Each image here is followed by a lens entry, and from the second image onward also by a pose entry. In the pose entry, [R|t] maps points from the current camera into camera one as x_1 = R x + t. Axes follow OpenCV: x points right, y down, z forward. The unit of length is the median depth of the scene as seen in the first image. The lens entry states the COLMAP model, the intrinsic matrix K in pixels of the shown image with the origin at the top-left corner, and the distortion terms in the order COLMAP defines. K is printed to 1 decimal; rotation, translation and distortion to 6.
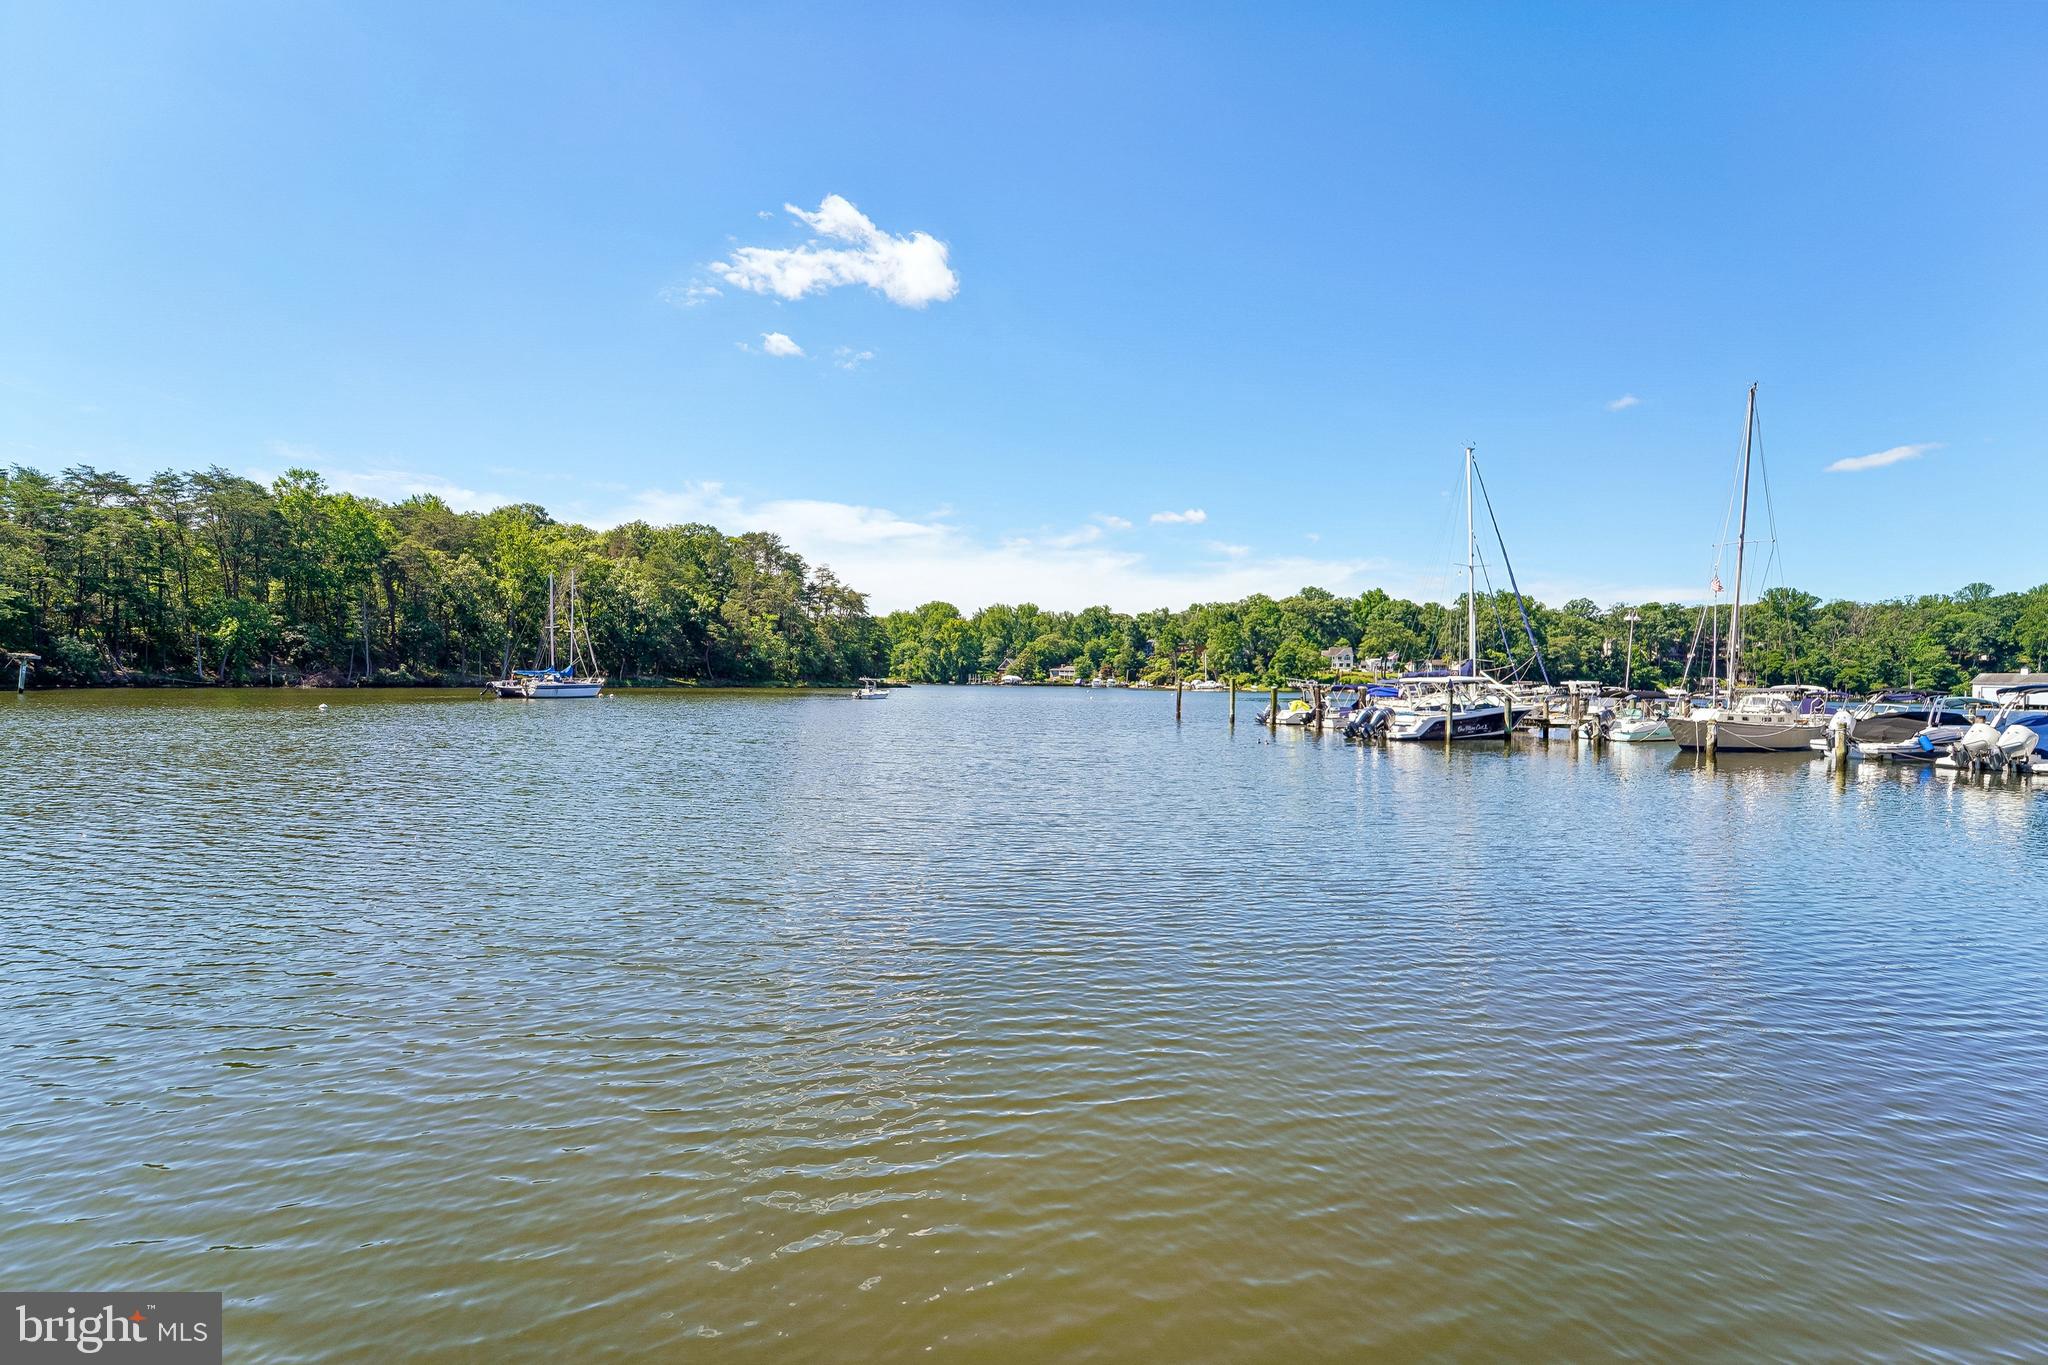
lens RADIAL K [[846.6, 0, 1028.6], [0, 846.6, 682.2], [0, 0, 1]] dist [-0.021719, 0.000913]
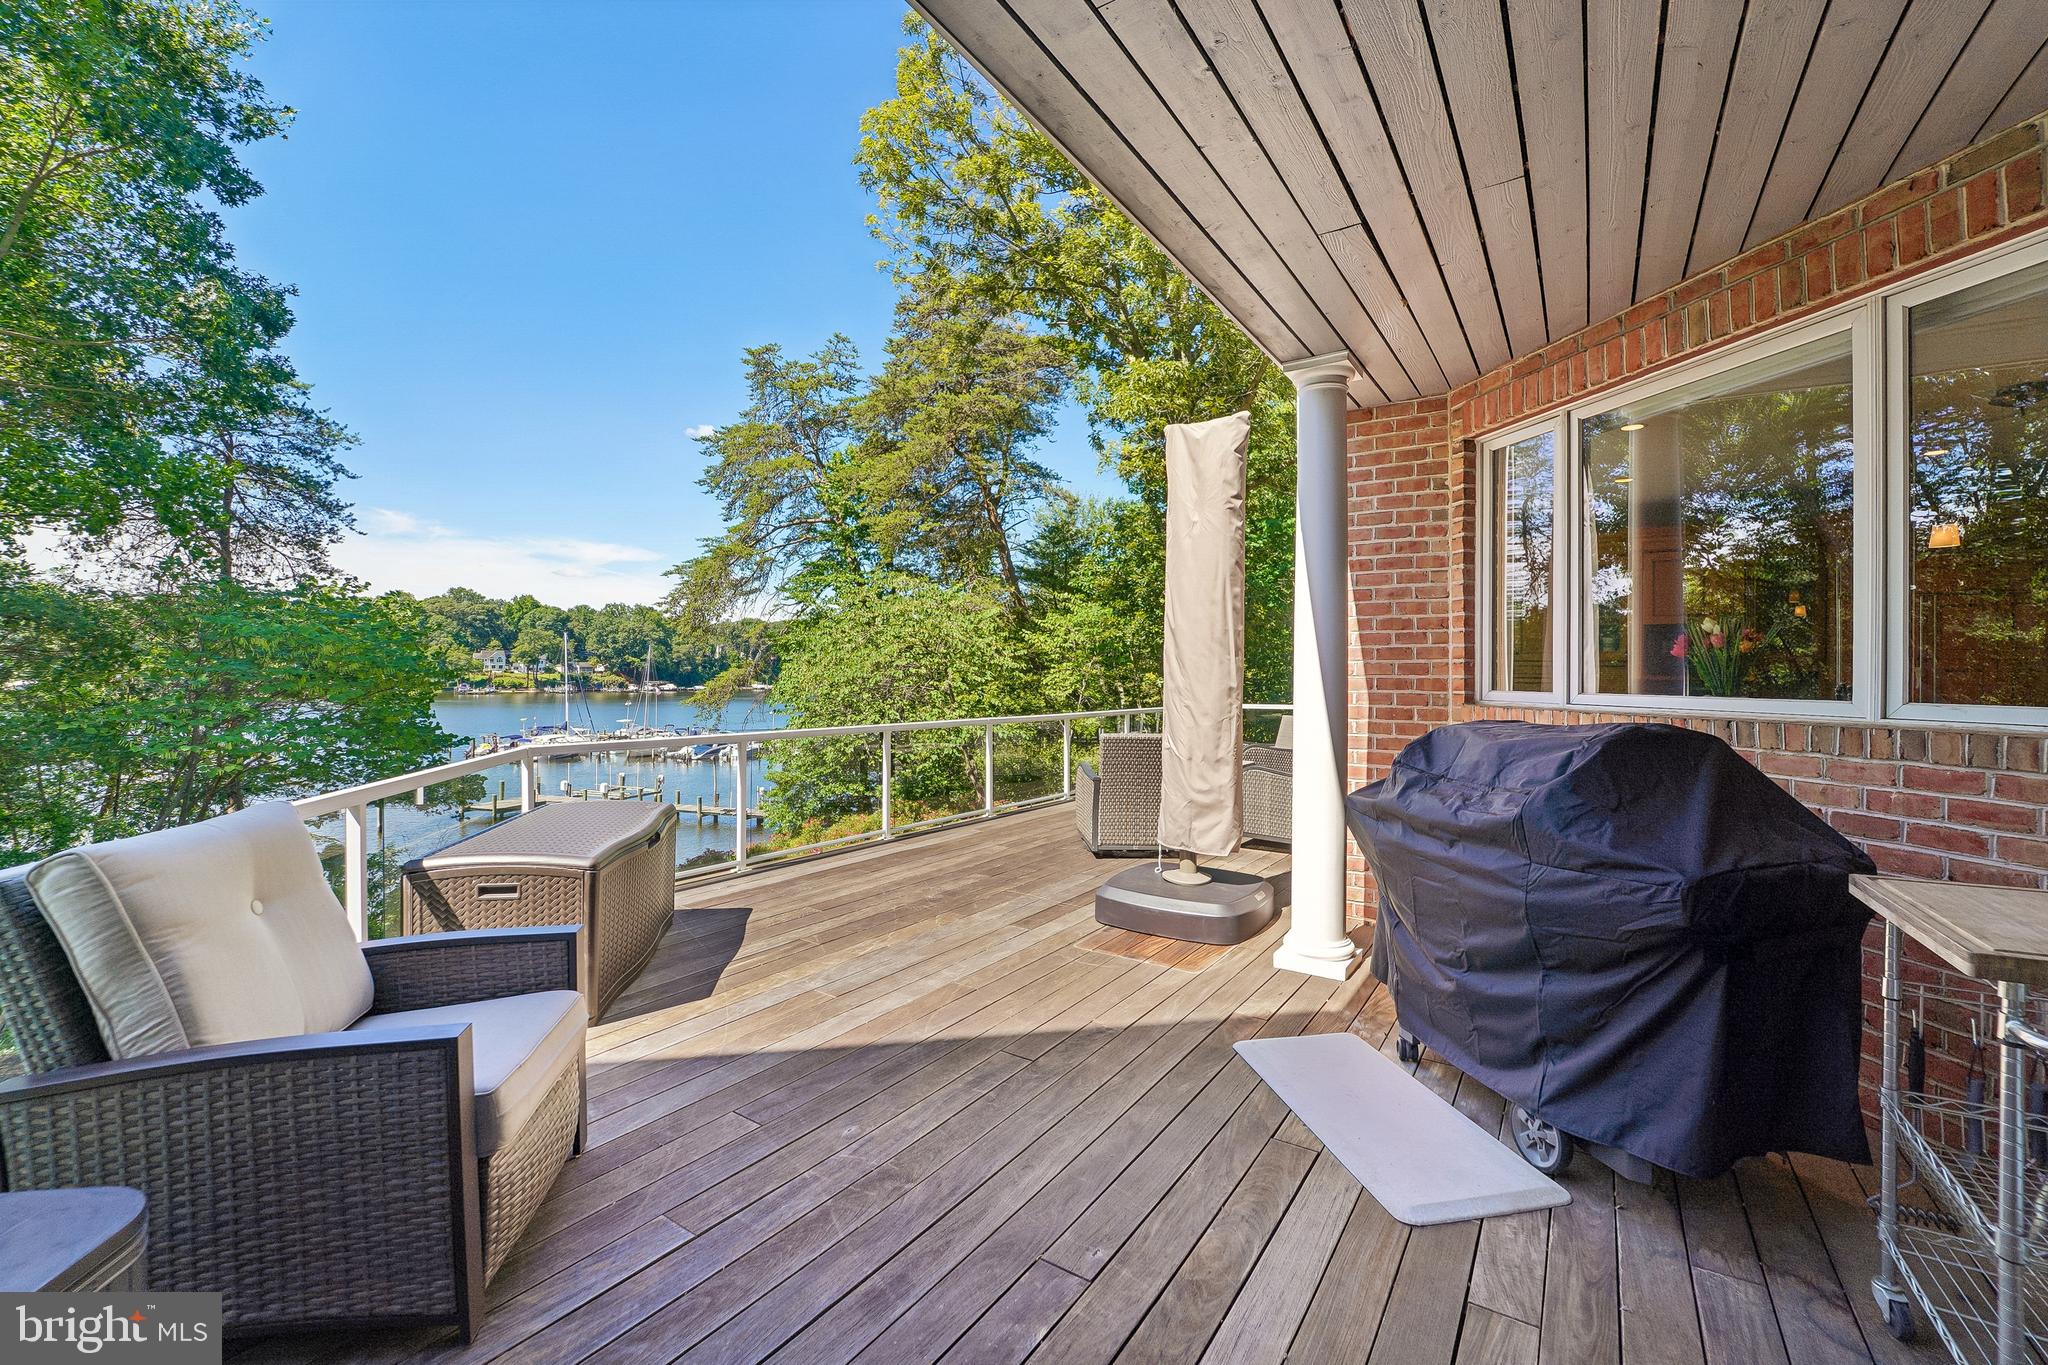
lens RADIAL K [[846.6, 0, 1028.4], [0, 846.6, 678.3], [0, 0, 1]] dist [-0.021719, 0.000913]
pose [[0.601096, -0.012677, 0.799076, -0.076028], [-0.000823, 0.999864, 0.016482, -0.024145], [-0.799176, -0.010565, 0.601004, -0.191131]]
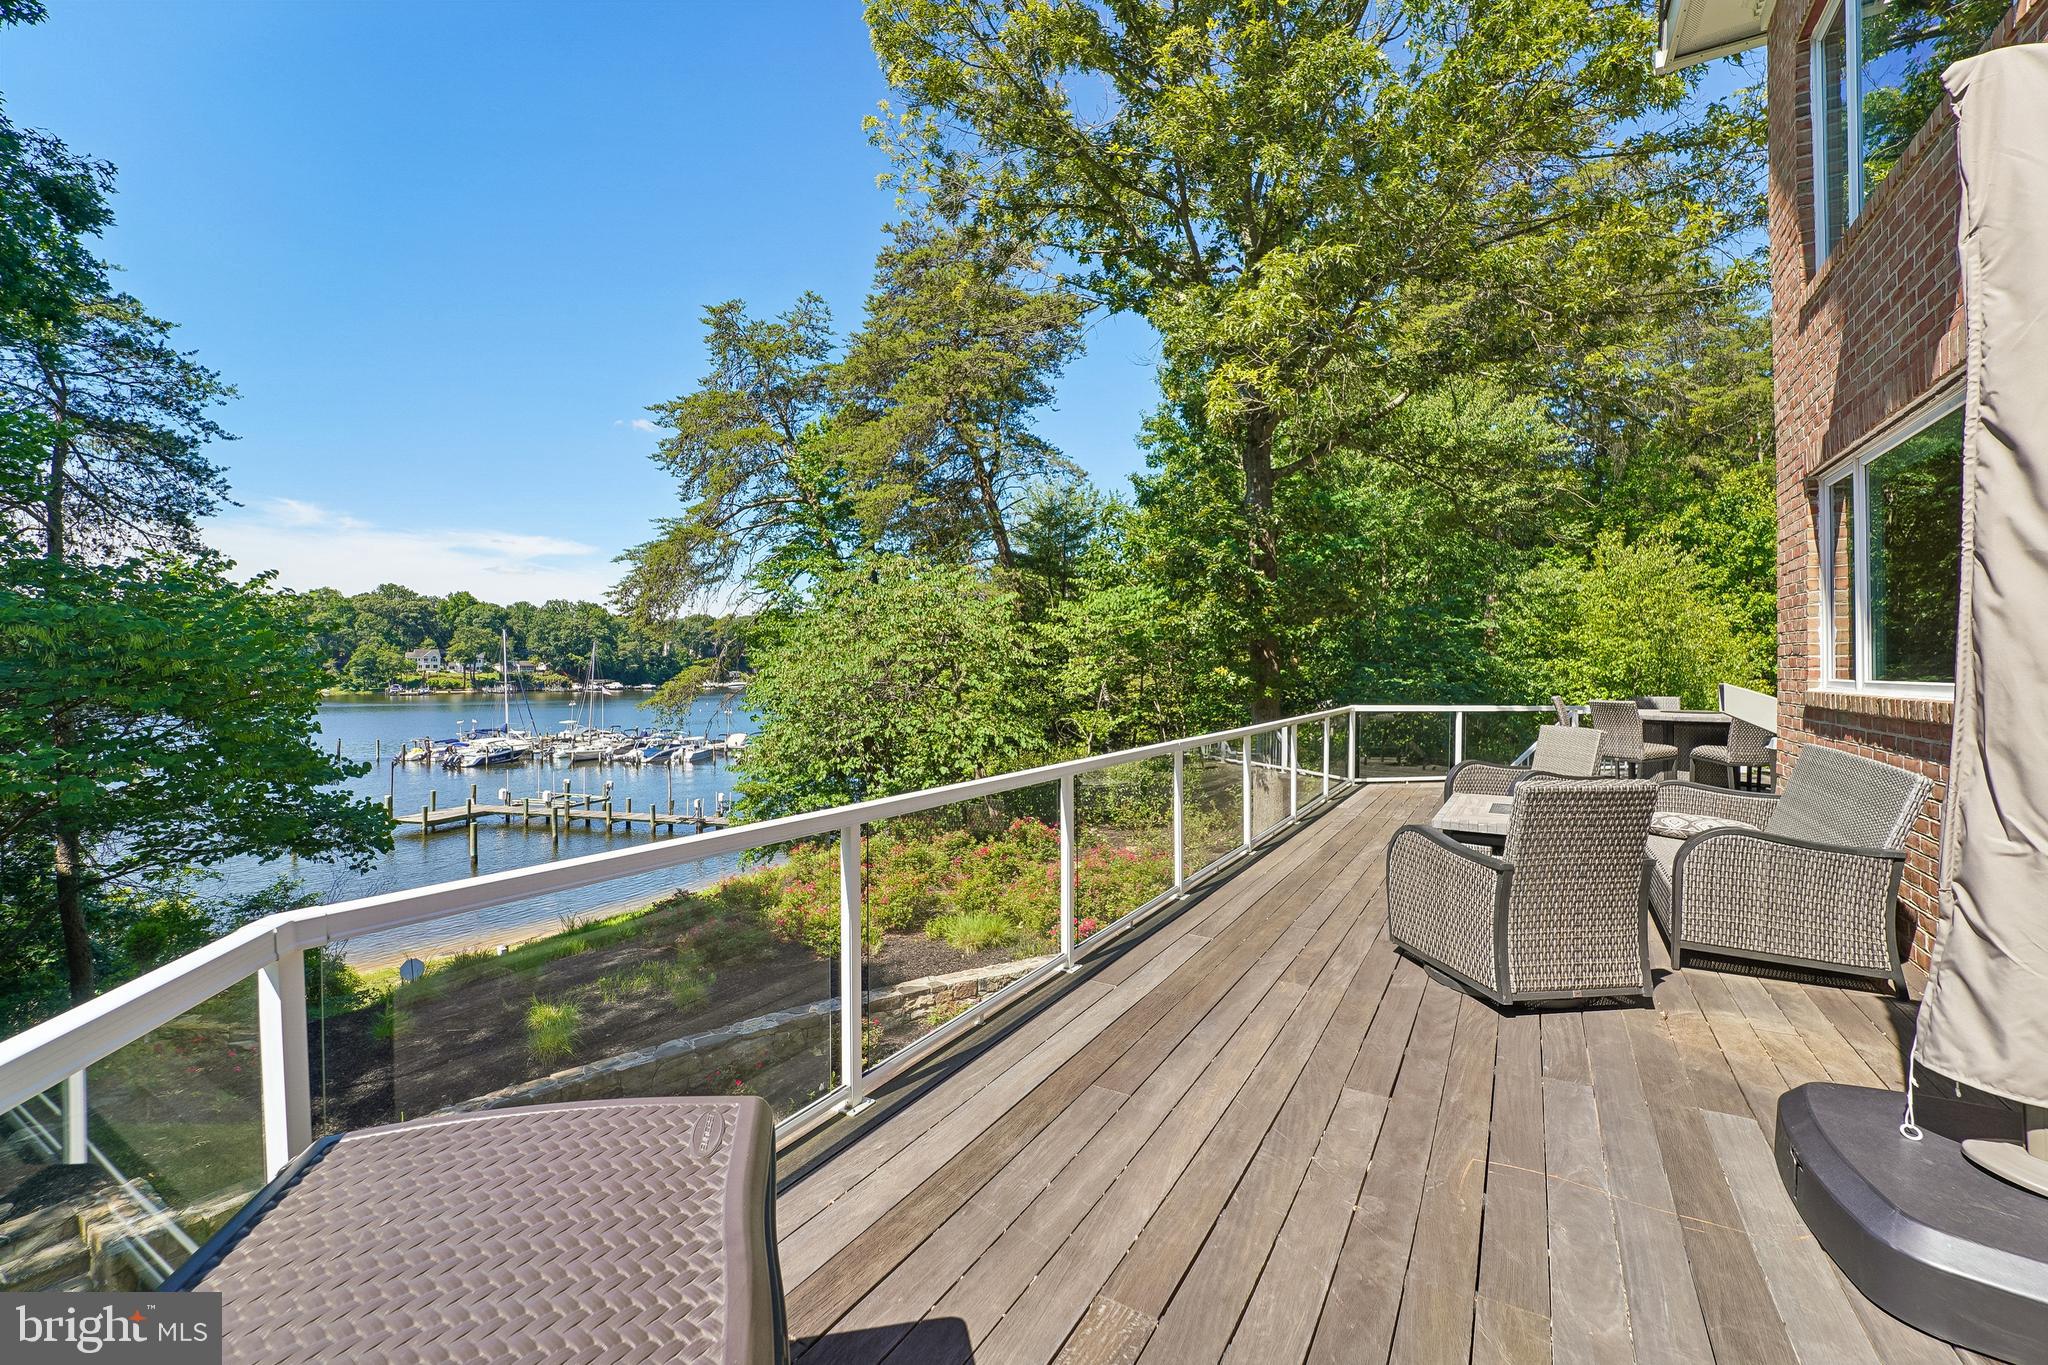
lens RADIAL K [[846.6, 0, 1026.4], [0, 846.6, 675.8], [0, 0, 1]] dist [-0.021719, 0.000913]
pose [[0.558388, -0.020252, 0.829333, -0.070760], [0.007164, 0.999782, 0.019591, -0.024102], [-0.829549, -0.004998, 0.558411, -0.180620]]
